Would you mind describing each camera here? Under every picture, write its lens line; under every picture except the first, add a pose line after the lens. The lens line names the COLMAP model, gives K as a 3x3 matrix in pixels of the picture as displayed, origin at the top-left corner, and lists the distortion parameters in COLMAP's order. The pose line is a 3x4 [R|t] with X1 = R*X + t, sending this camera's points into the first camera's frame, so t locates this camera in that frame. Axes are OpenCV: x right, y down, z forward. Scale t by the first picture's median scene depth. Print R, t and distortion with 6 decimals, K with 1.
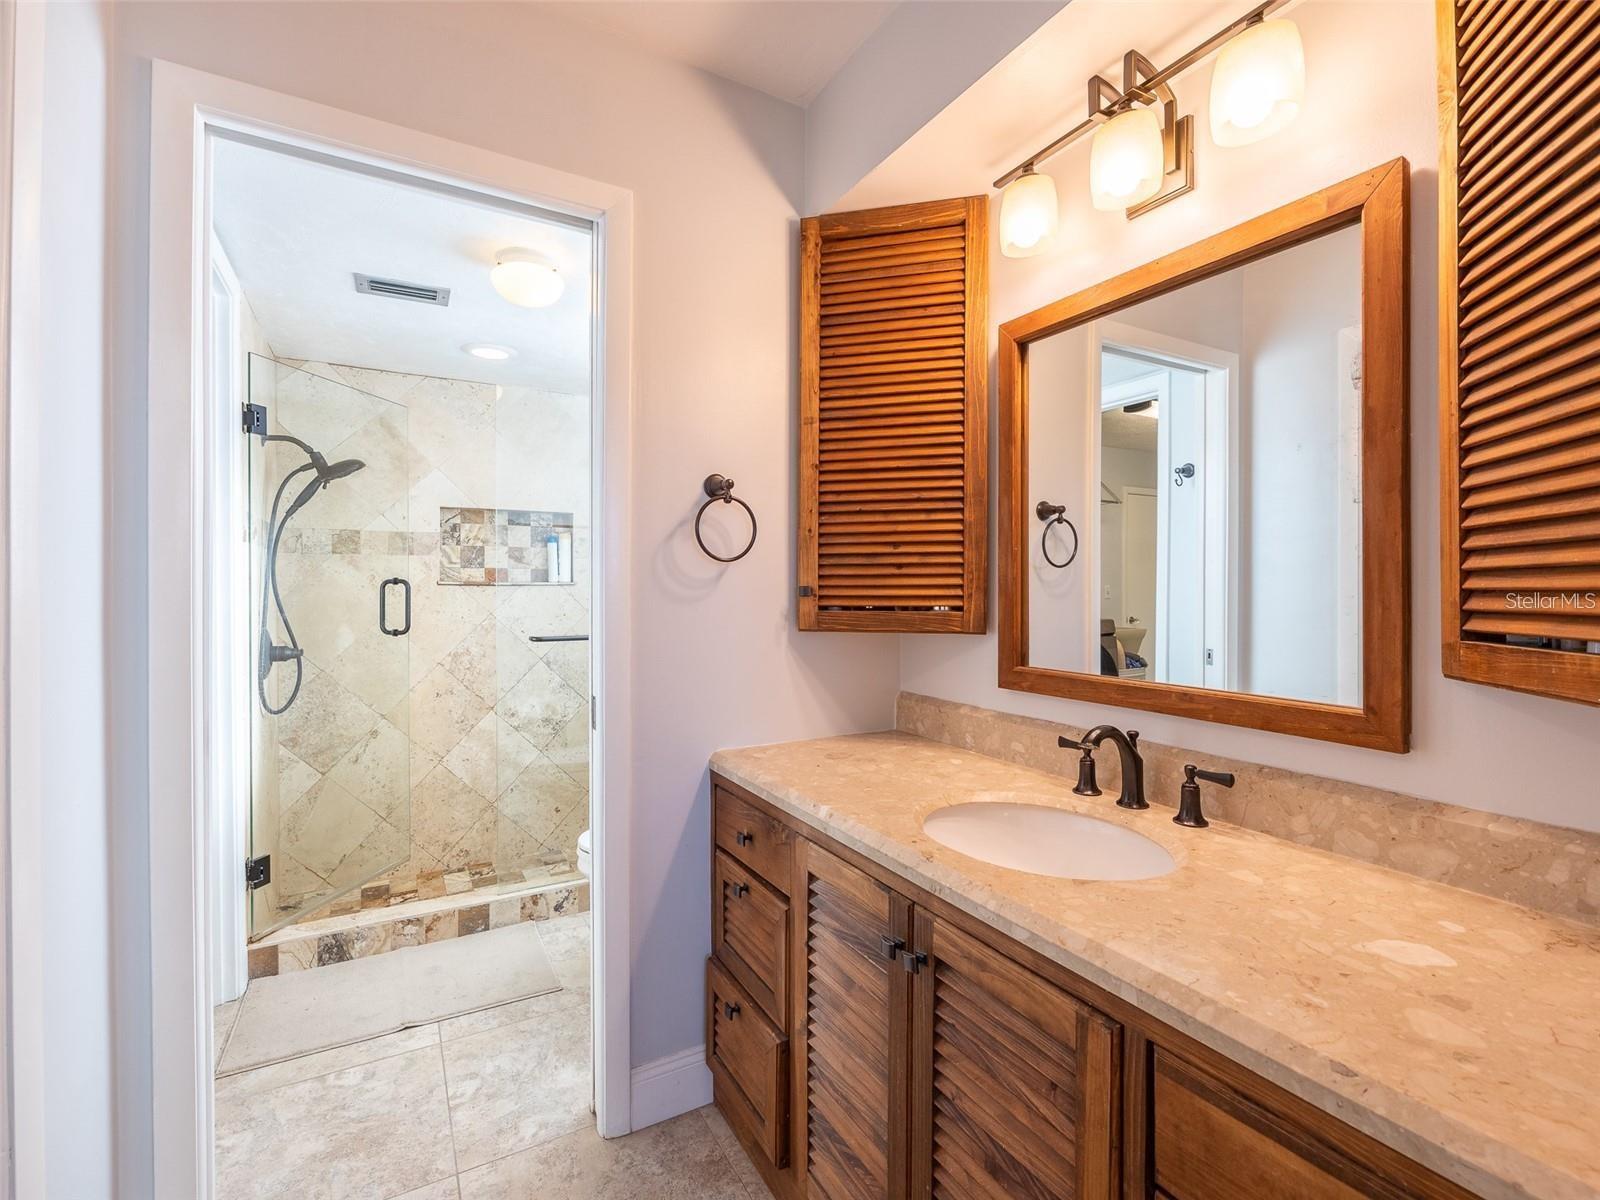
lens RADIAL K [[732.7, 0, 803.7], [0, 732.7, 589.8], [0, 0, 1]] dist [-0.005011, 0.001213]
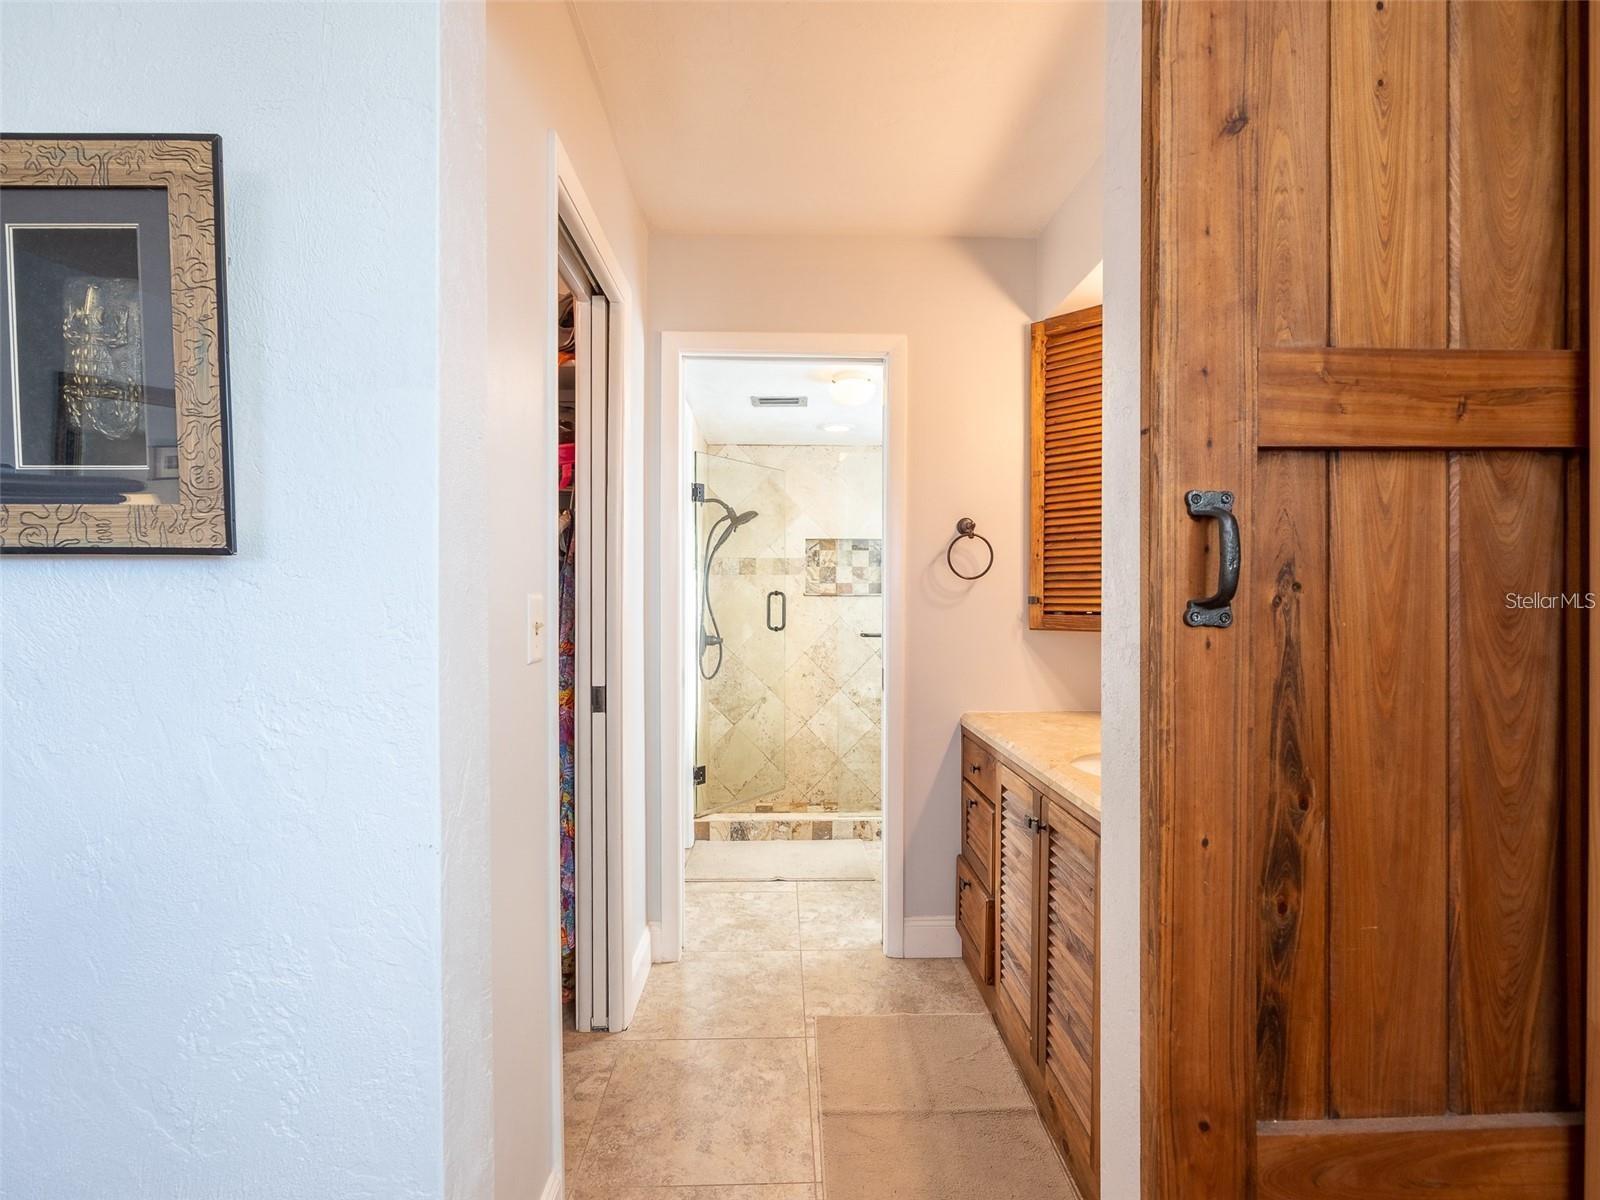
lens RADIAL K [[723.5, 0, 785.7], [0, 723.5, 599.8], [0, 0, 1]] dist [-0.004025, 0.000123]
pose [[0.872317, 0.001366, -0.488939, 0.148112], [-0.001445, 0.999999, 0.000216, 0.000913], [0.488939, 0.000518, 0.872318, -0.223840]]
